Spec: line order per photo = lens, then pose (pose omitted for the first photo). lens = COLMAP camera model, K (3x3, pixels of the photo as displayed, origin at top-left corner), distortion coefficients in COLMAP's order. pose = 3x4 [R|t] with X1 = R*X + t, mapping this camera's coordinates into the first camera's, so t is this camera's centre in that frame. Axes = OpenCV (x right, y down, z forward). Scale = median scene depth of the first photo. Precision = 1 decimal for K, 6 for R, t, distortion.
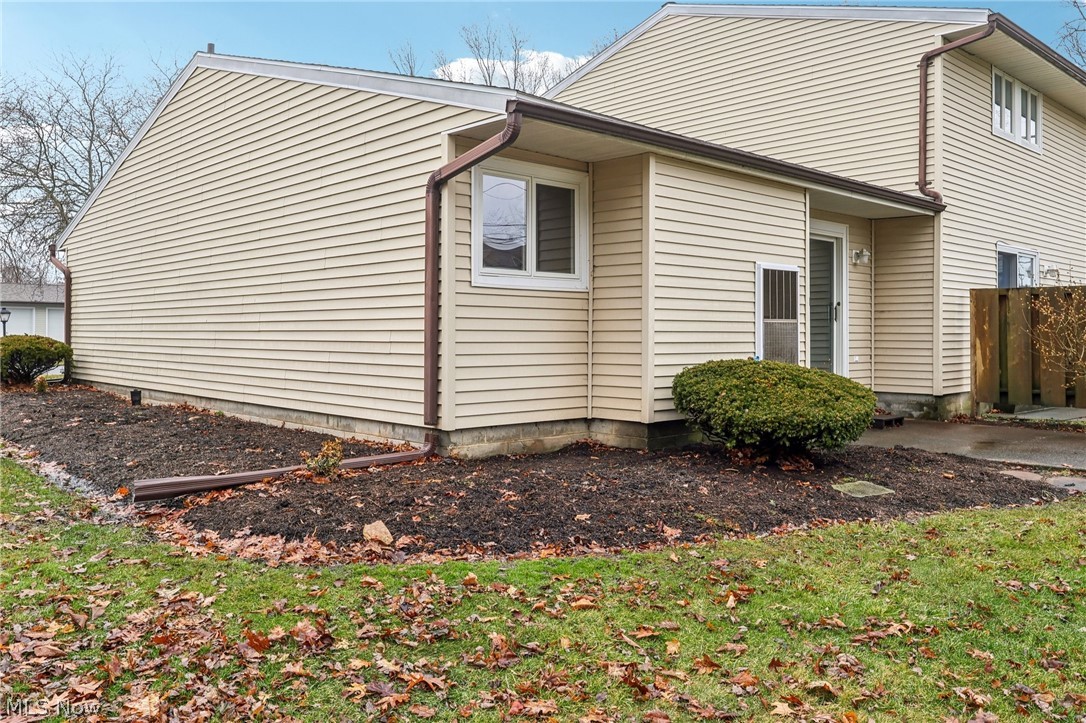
lens RADIAL K [[853.2, 0, 544.4], [0, 853.2, 333.7], [0, 0, 1]] dist [-0.005264, 0.001168]
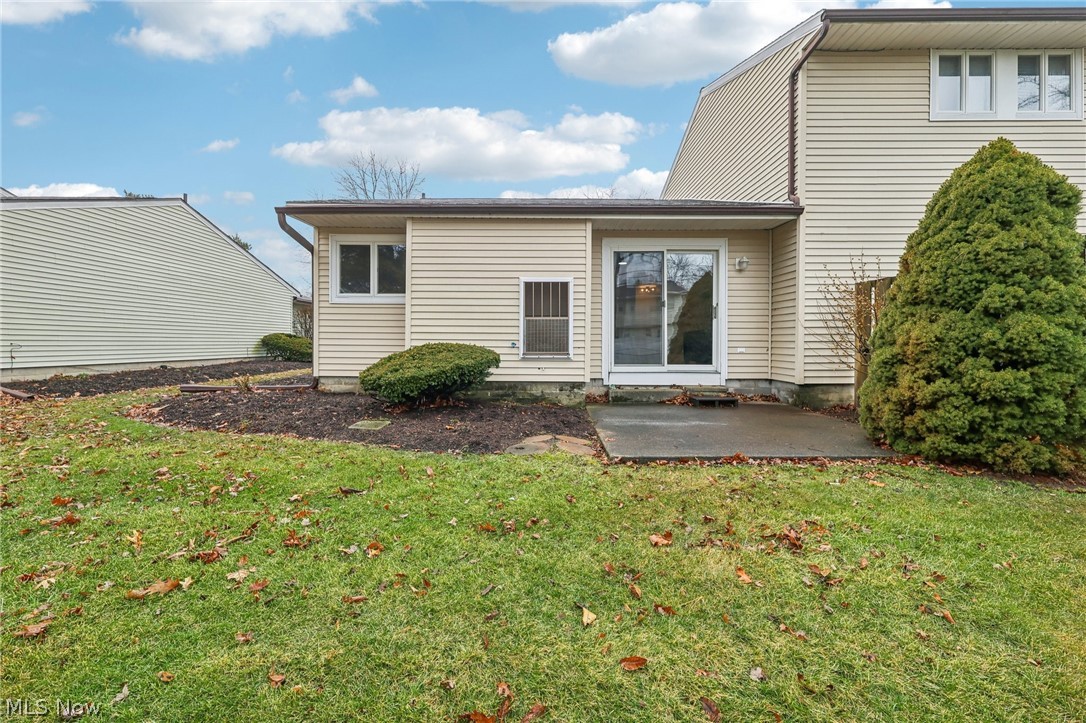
lens RADIAL K [[504.4, 0, 540.2], [0, 504.4, 350.1], [0, 0, 1]] dist [-0.010165, 0.002830]
pose [[0.728063, 0.013787, -0.685371, 0.975052], [-0.001376, 0.999825, 0.018650, 0.025567], [0.685508, -0.012635, 0.727955, 0.452942]]
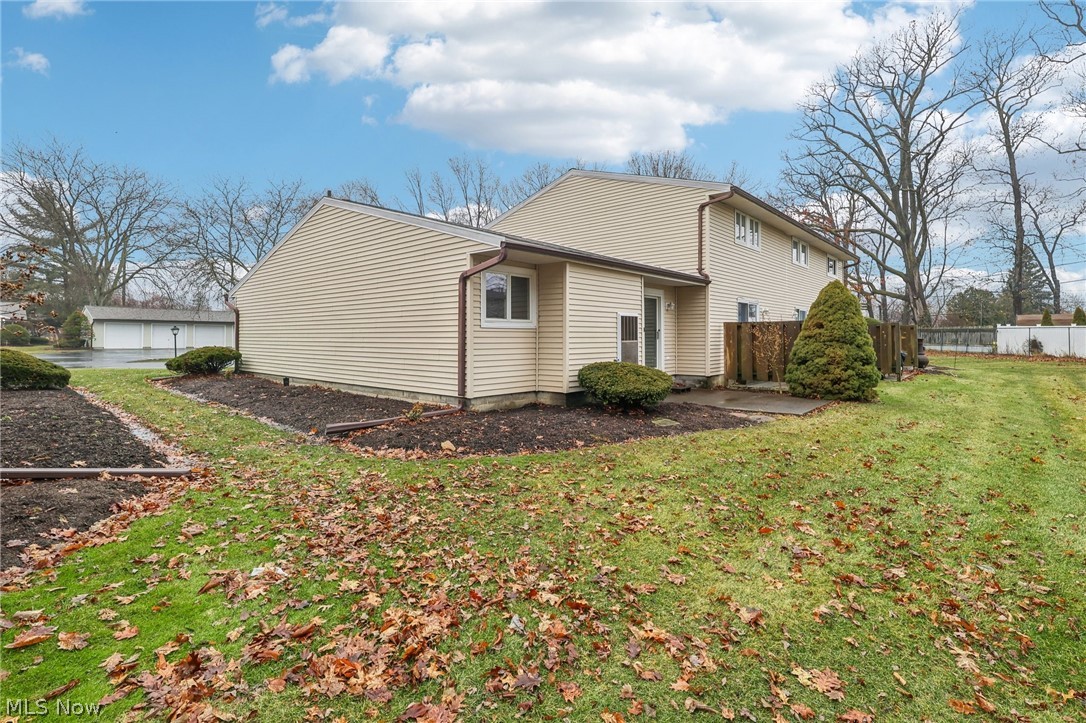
lens RADIAL K [[504.4, 0, 545.8], [0, 504.4, 334.8], [0, 0, 1]] dist [-0.010165, 0.002830]
pose [[0.995179, -0.002045, 0.098059, -0.044422], [0.002588, 0.999982, -0.005414, -0.027972], [-0.098046, 0.005642, 0.995166, -0.198360]]
